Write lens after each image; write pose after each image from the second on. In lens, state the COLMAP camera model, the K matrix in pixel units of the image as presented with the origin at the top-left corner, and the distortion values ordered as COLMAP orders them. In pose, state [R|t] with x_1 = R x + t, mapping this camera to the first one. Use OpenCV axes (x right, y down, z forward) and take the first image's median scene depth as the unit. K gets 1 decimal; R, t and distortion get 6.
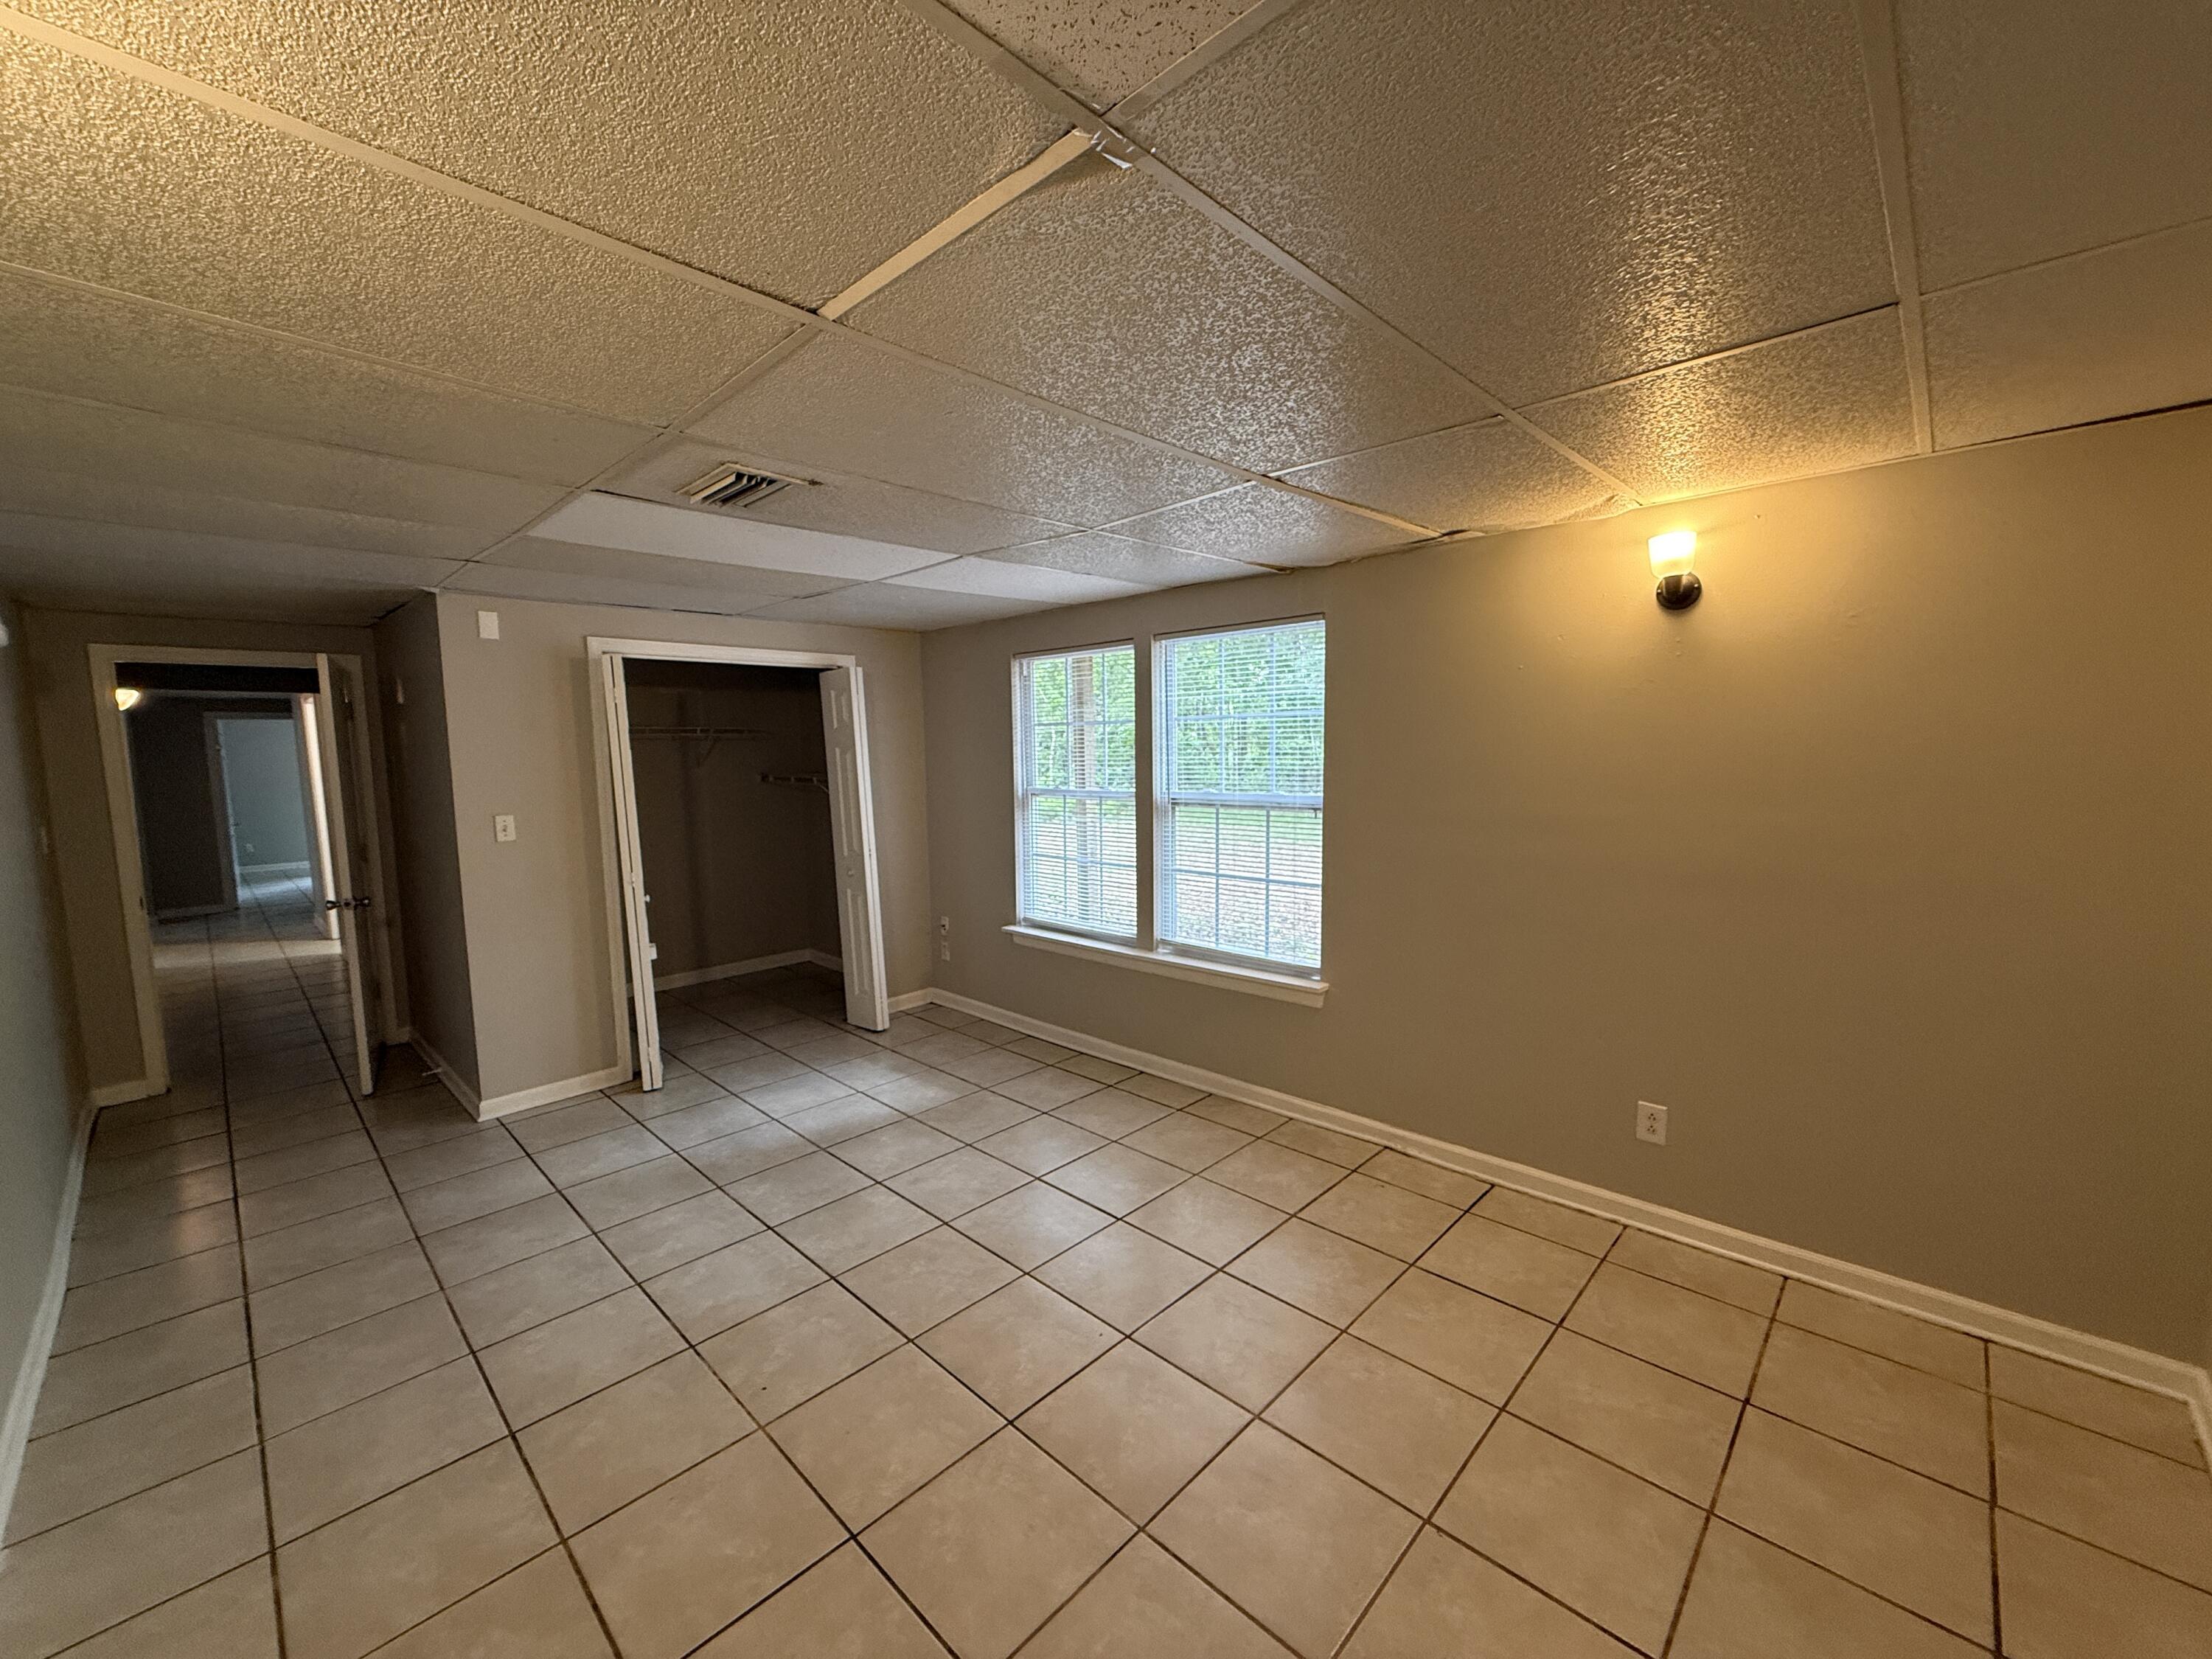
lens RADIAL K [[877.8, 0, 1095.8], [0, 877.8, 828.4], [0, 0, 1]] dist [-0.001152, -0.000181]
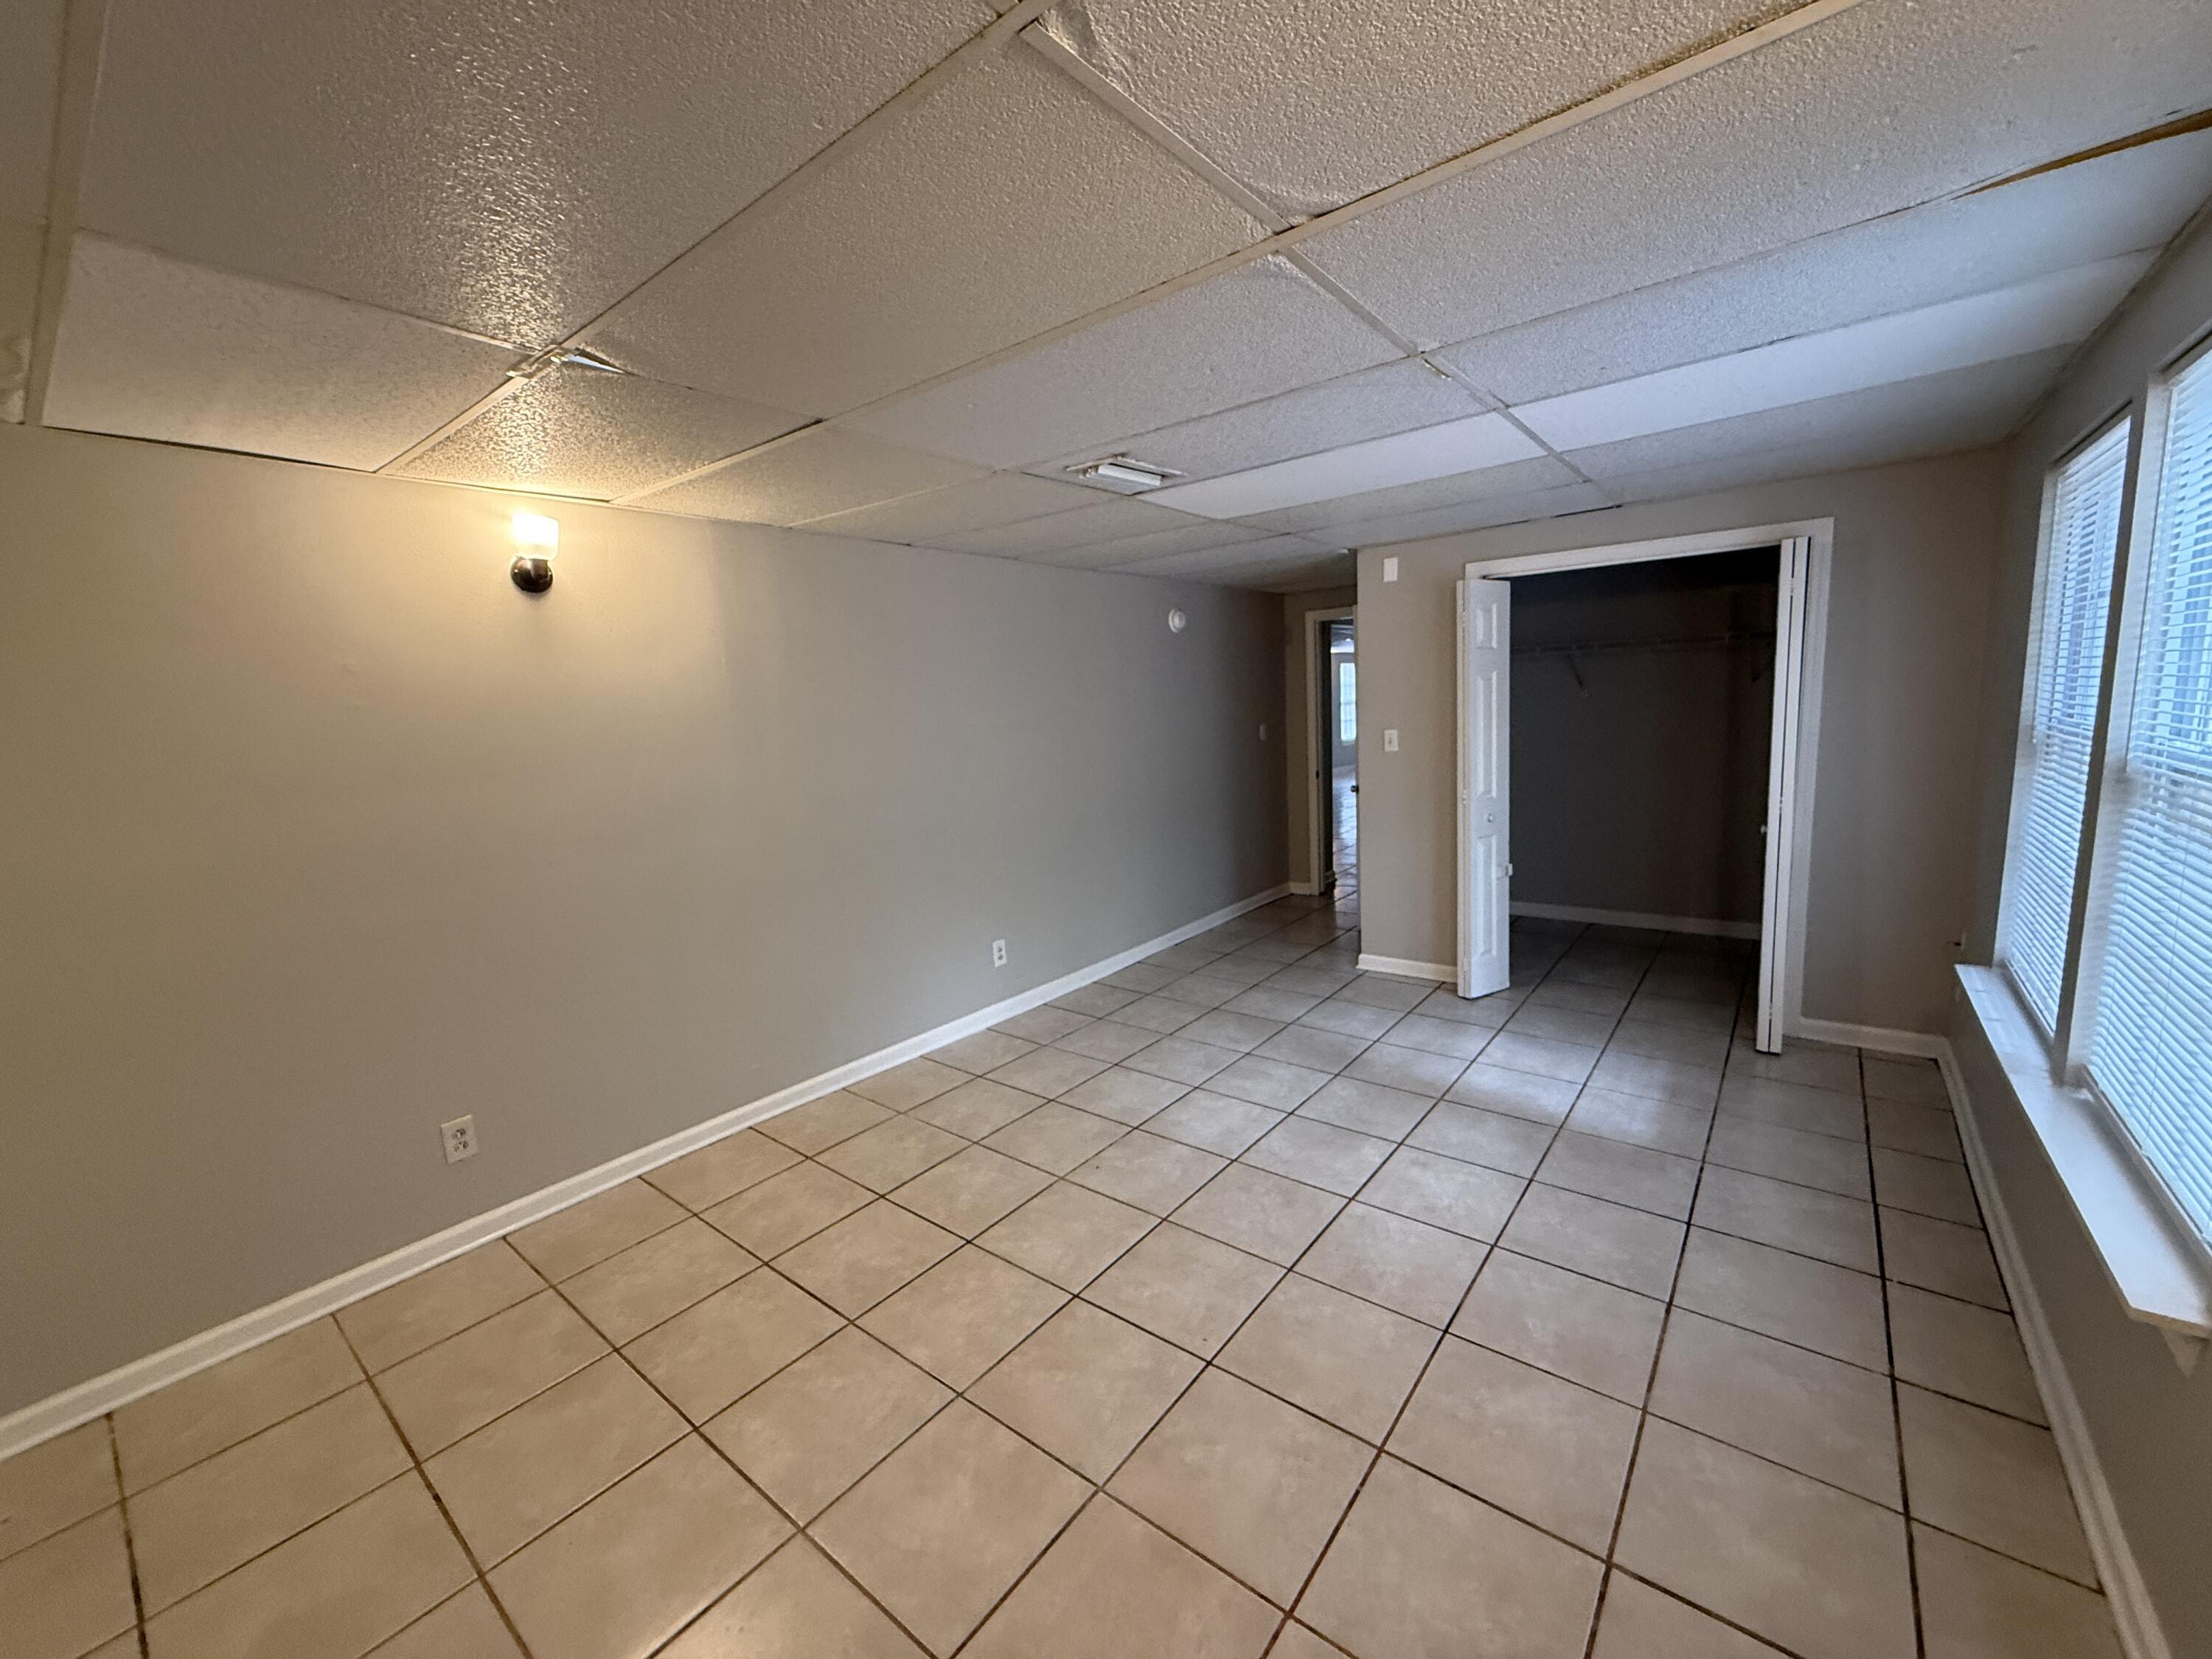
lens RADIAL K [[877.8, 0, 1095.8], [0, 877.8, 828.4], [0, 0, 1]] dist [-0.001152, -0.000181]
pose [[0.094761, 0.155535, -0.983275, 0.532327], [-0.044389, 0.987397, 0.151909, -0.050019], [0.994510, 0.029251, 0.100471, 0.519137]]
